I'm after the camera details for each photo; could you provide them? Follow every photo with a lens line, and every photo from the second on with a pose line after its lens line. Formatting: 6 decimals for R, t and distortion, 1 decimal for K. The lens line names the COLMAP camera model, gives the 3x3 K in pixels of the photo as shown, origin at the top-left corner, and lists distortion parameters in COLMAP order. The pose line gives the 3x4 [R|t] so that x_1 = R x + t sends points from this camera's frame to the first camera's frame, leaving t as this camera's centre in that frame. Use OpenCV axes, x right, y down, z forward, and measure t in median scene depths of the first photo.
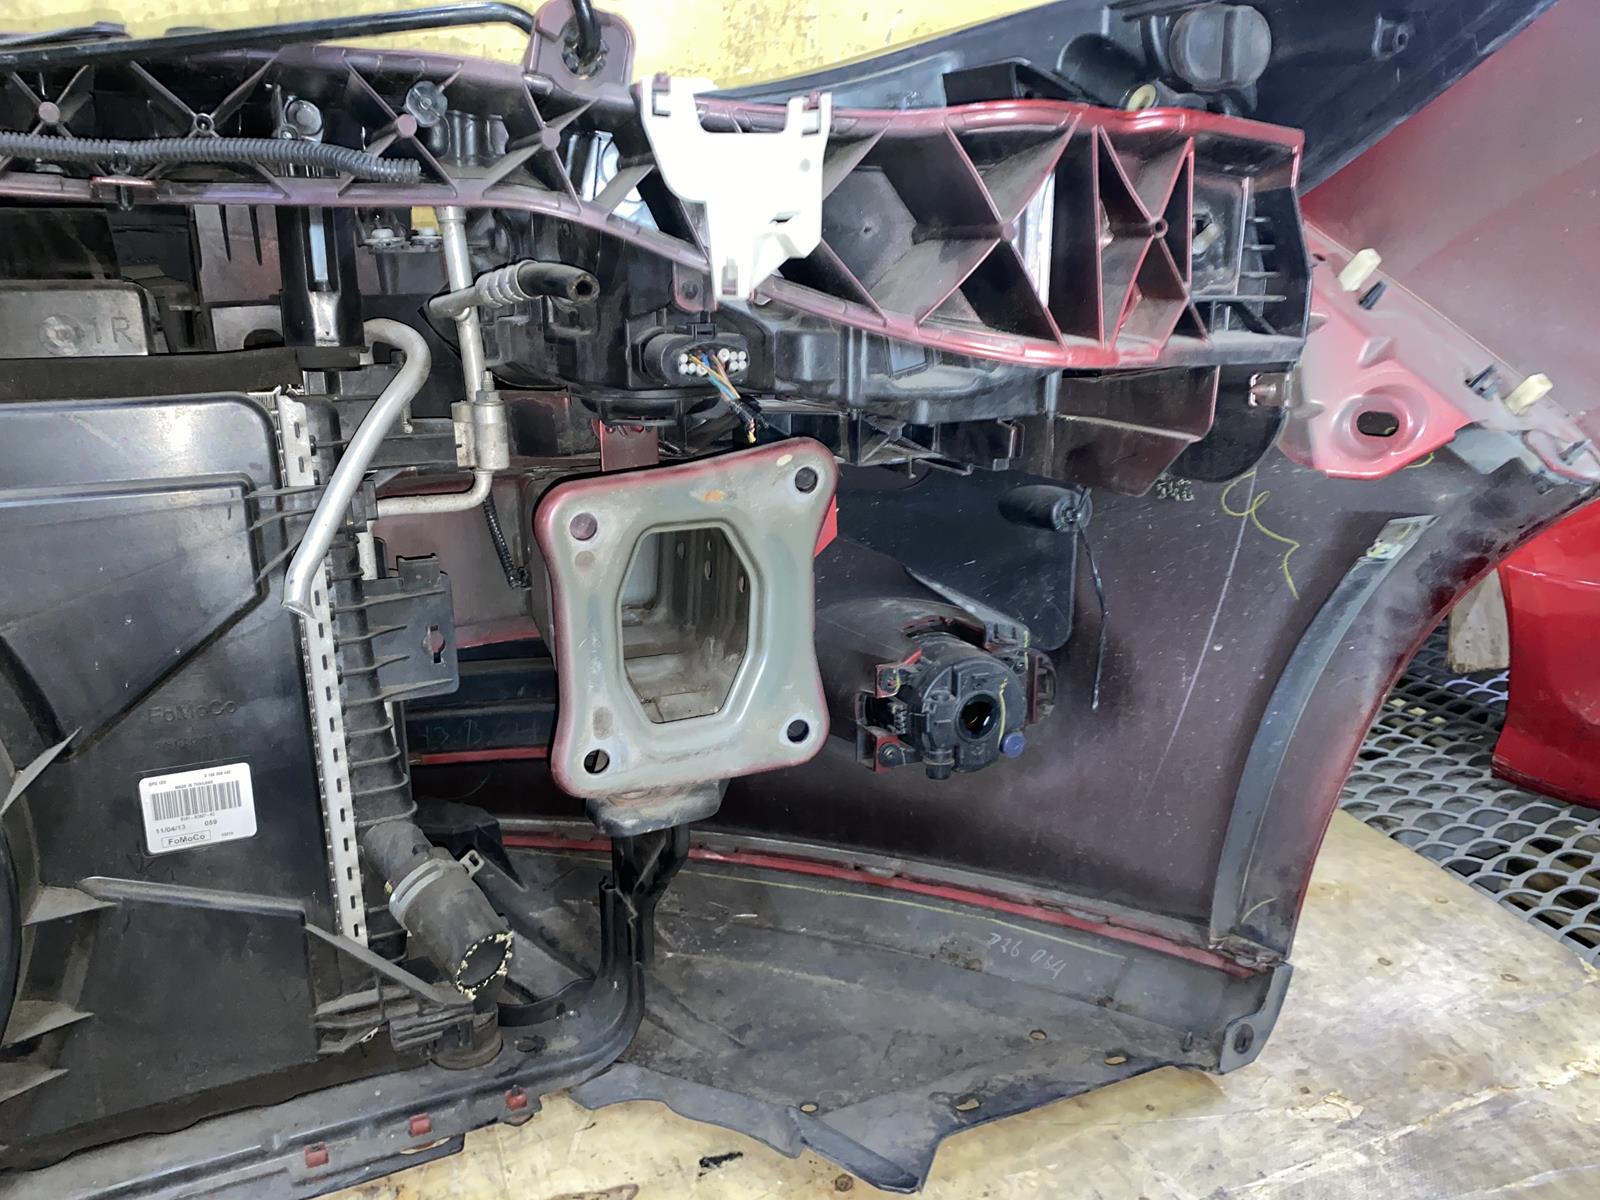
lens RADIAL K [[1238.5, 0, 797.3], [0, 1238.5, 606.1], [0, 0, 1]] dist [0.012485, 0.002952]
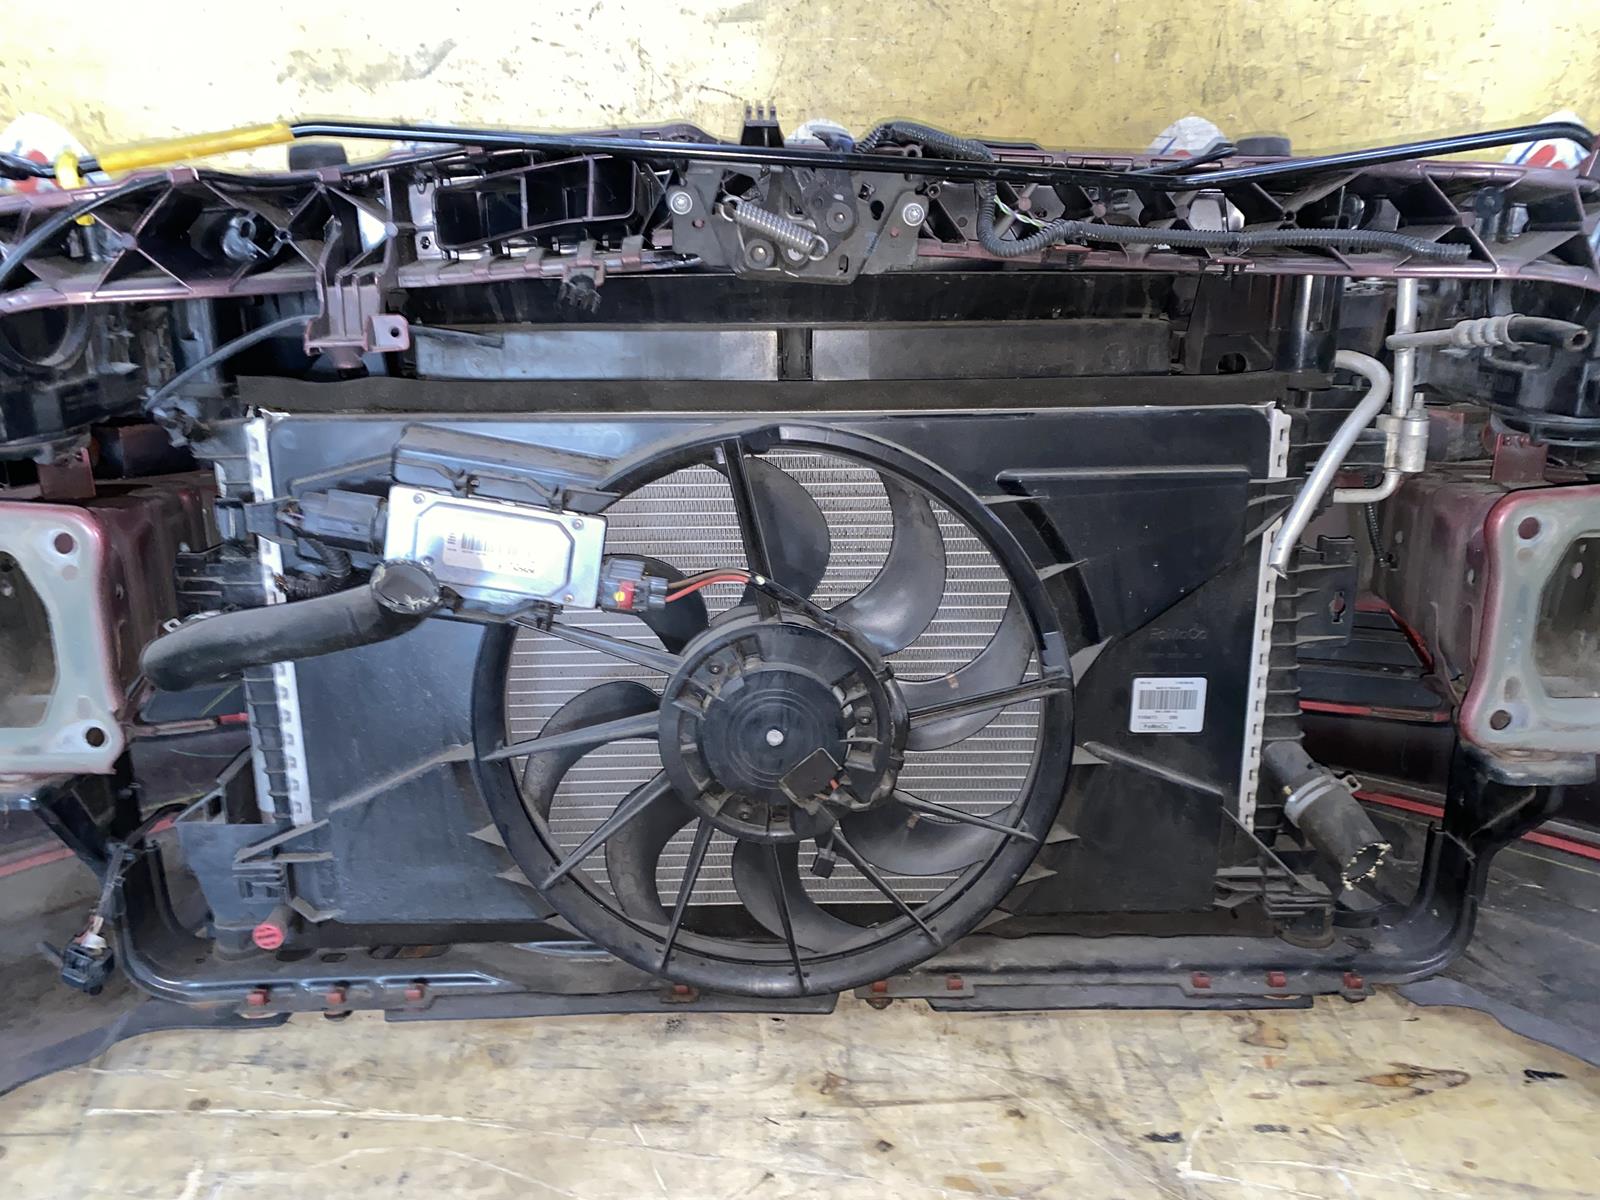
lens RADIAL K [[1238.5, 0, 804.1], [0, 1238.5, 593.1], [0, 0, 1]] dist [0.012485, 0.002952]
pose [[0.900646, 0.119223, -0.417878, -0.263735], [-0.111837, 0.992829, 0.042219, 0.024653], [0.419915, 0.008710, 0.907522, -0.377808]]
